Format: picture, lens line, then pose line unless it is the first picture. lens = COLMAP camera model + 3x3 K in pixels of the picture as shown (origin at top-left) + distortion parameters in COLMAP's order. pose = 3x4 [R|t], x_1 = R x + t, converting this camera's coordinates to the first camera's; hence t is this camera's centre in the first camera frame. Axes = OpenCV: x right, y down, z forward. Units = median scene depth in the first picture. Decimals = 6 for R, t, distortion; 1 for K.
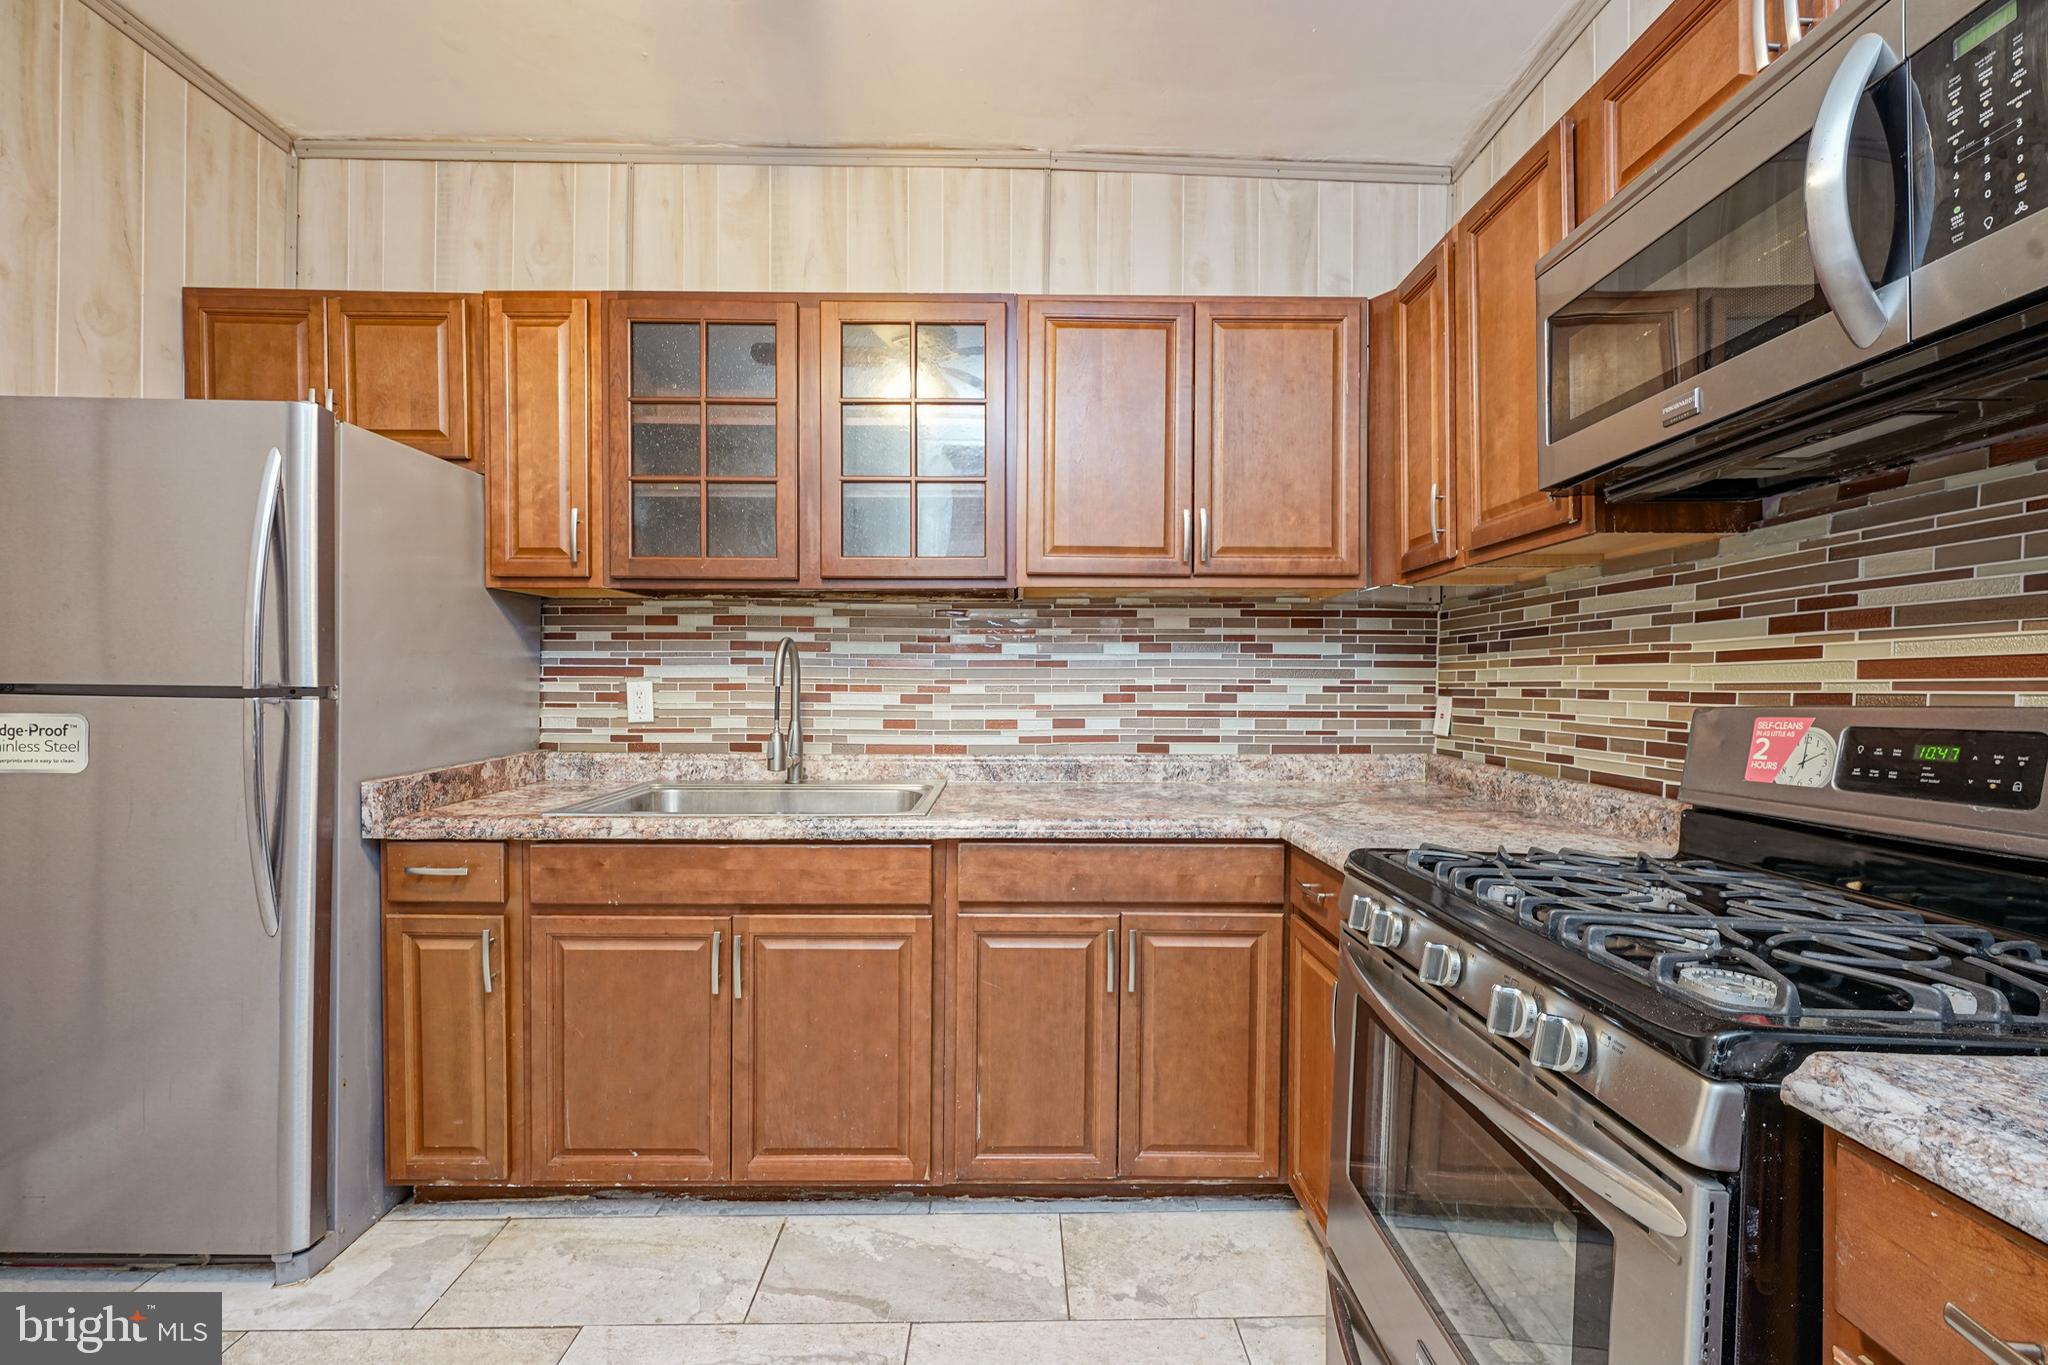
lens RADIAL K [[806.7, 0, 1022.5], [0, 806.7, 691.3], [0, 0, 1]] dist [0.001110, 0.000231]
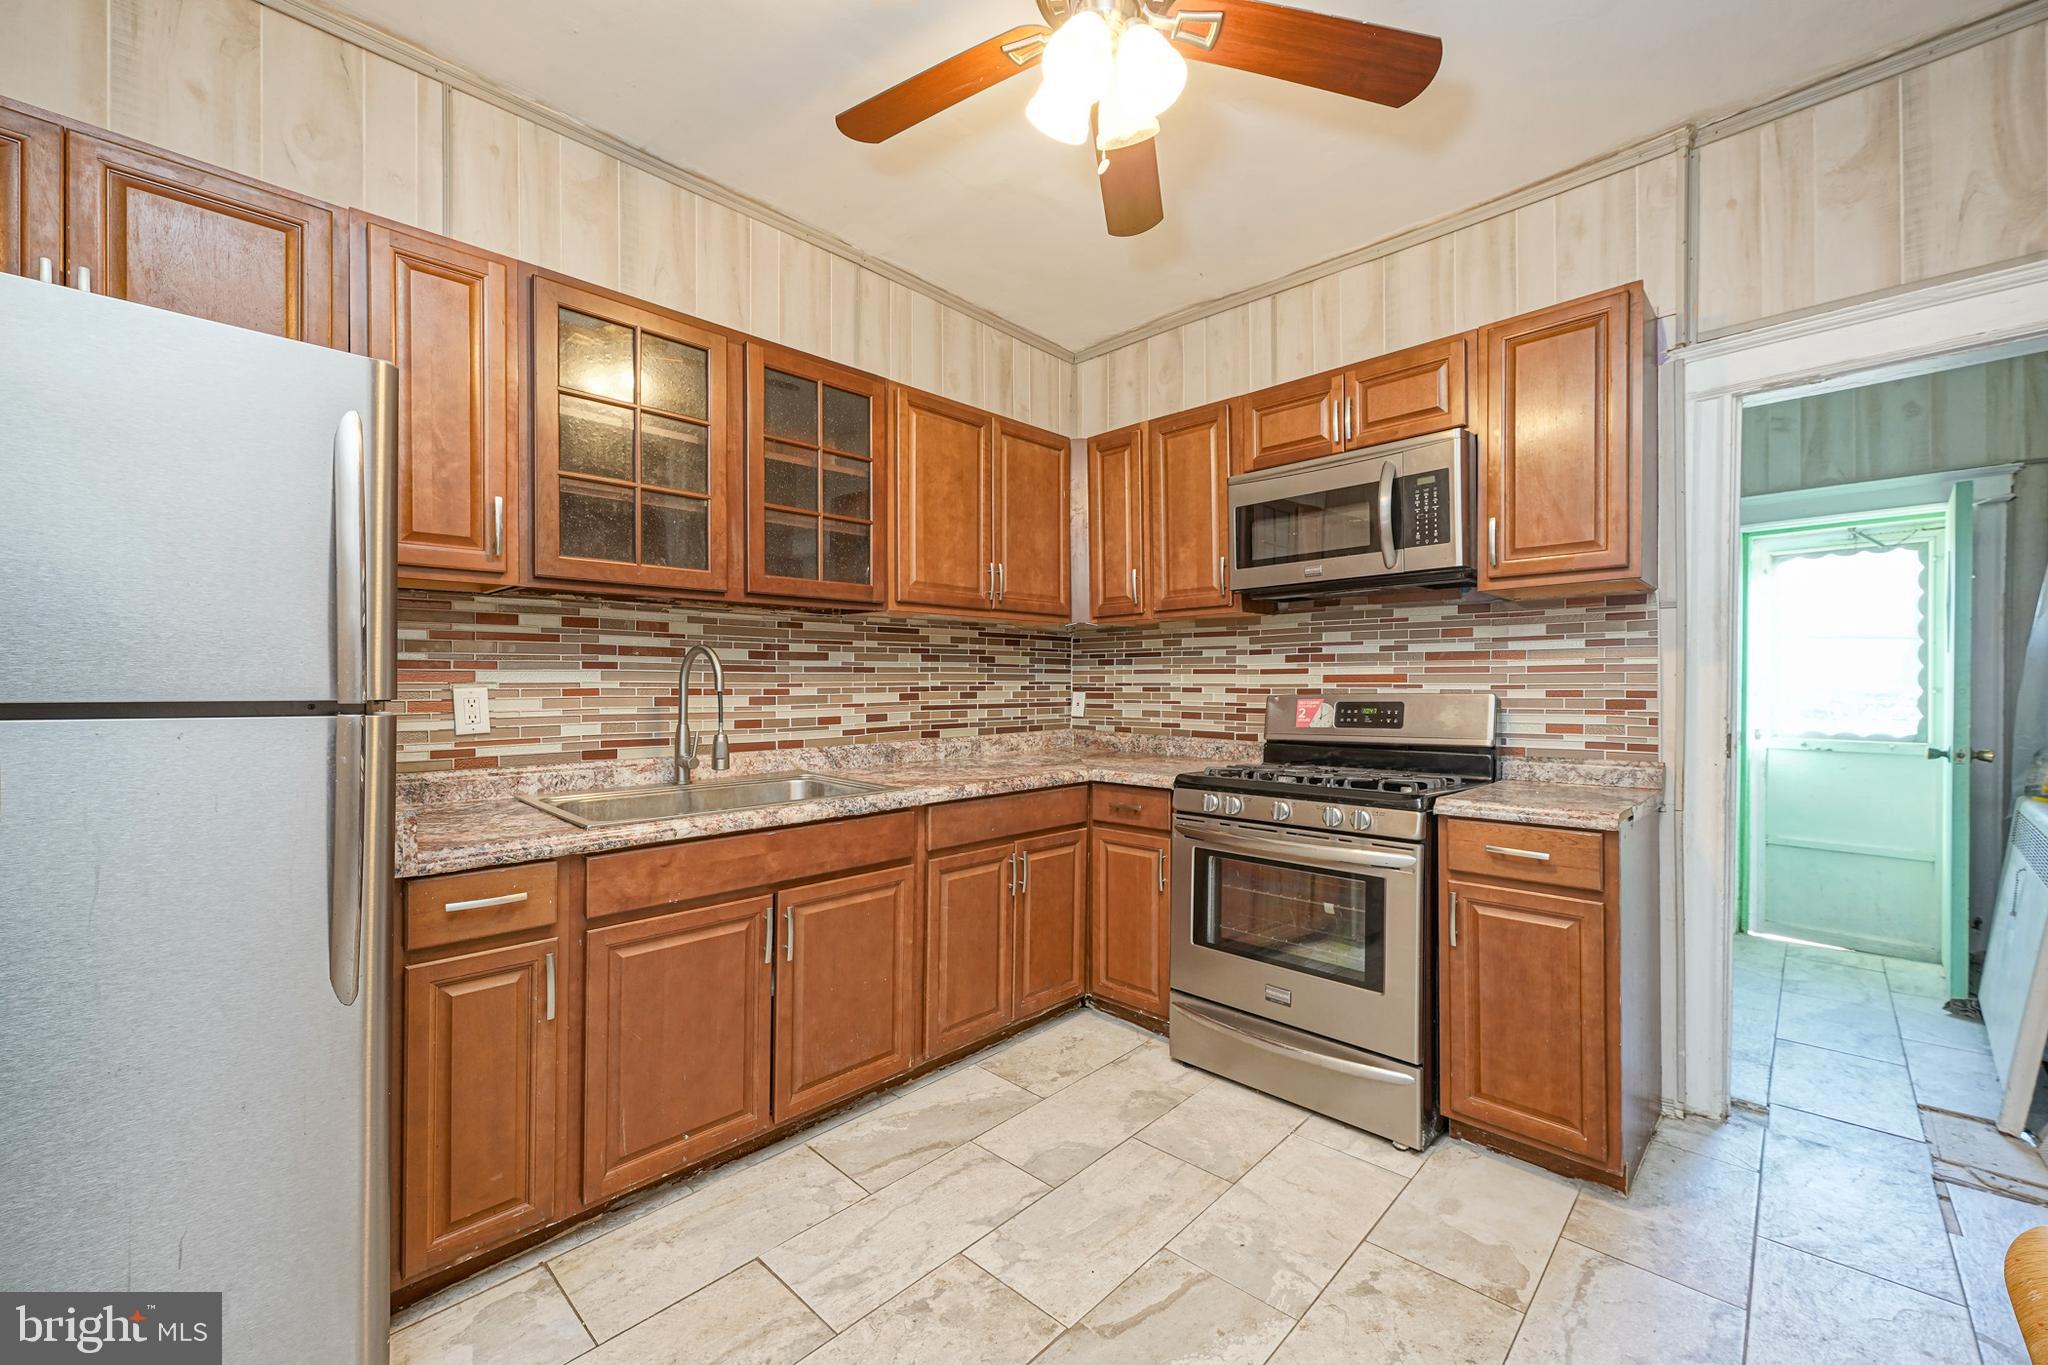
lens RADIAL K [[806.7, 0, 1022.5], [0, 806.7, 691.3], [0, 0, 1]] dist [0.001110, 0.000231]
pose [[0.710193, -0.013514, 0.703877, -0.710159], [0.009612, 0.999909, 0.009499, -0.011503], [-0.703941, 0.000019, 0.710258, -0.045715]]
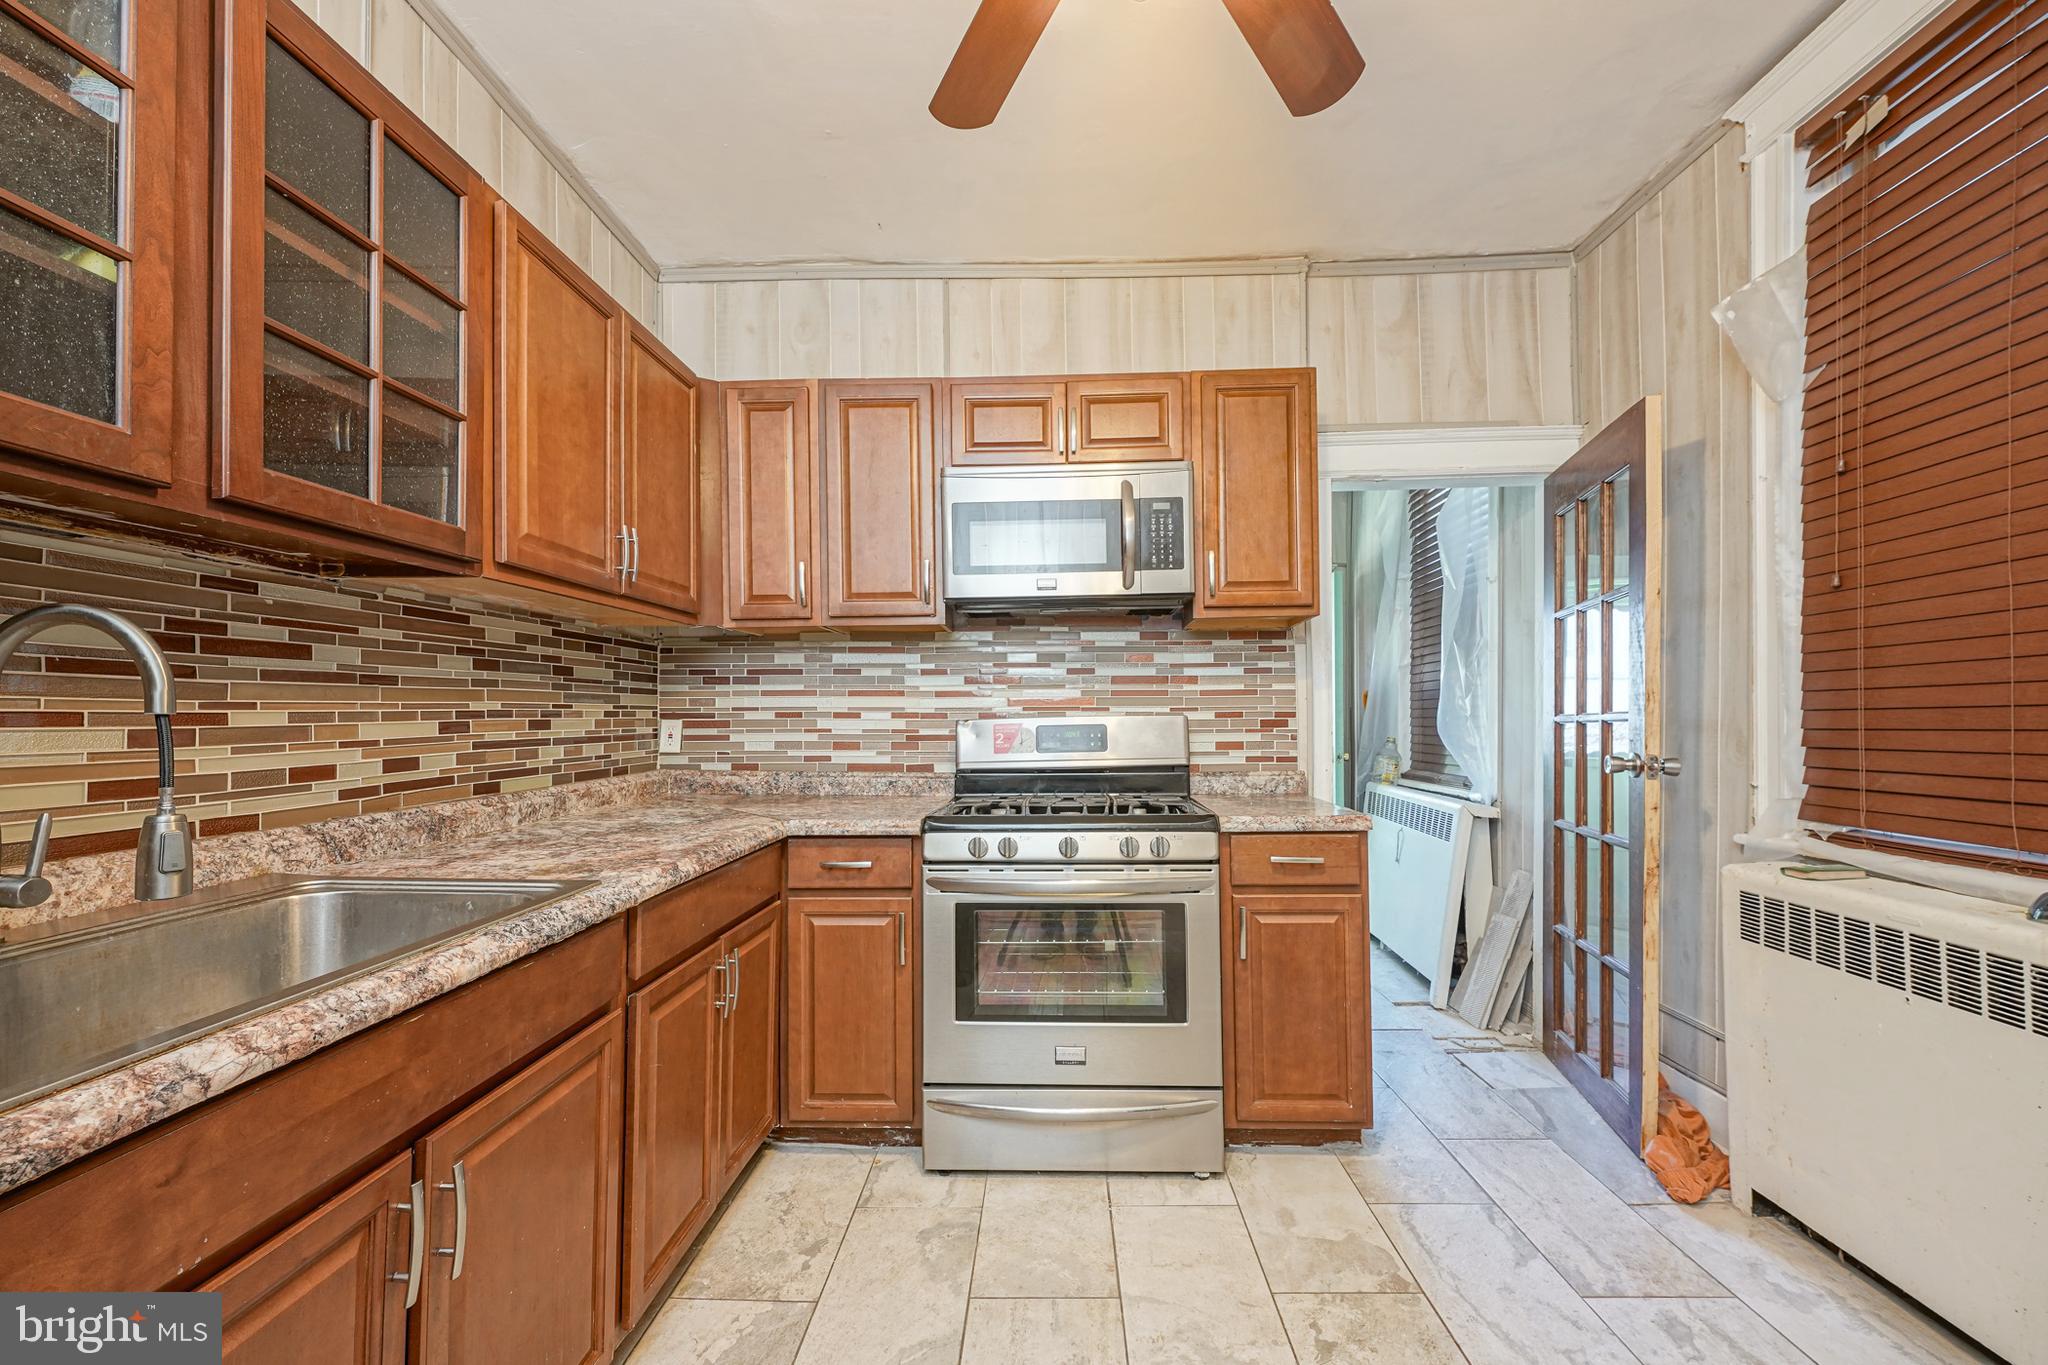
lens RADIAL K [[817.2, 0, 1037.7], [0, 817.2, 708.1], [0, 0, 1]] dist [0.003043, 0.000297]
pose [[0.046258, 0.000653, 0.998929, -0.686651], [0.010962, 0.999939, -0.001161, -0.003276], [-0.998869, 0.011004, 0.046248, 0.438316]]
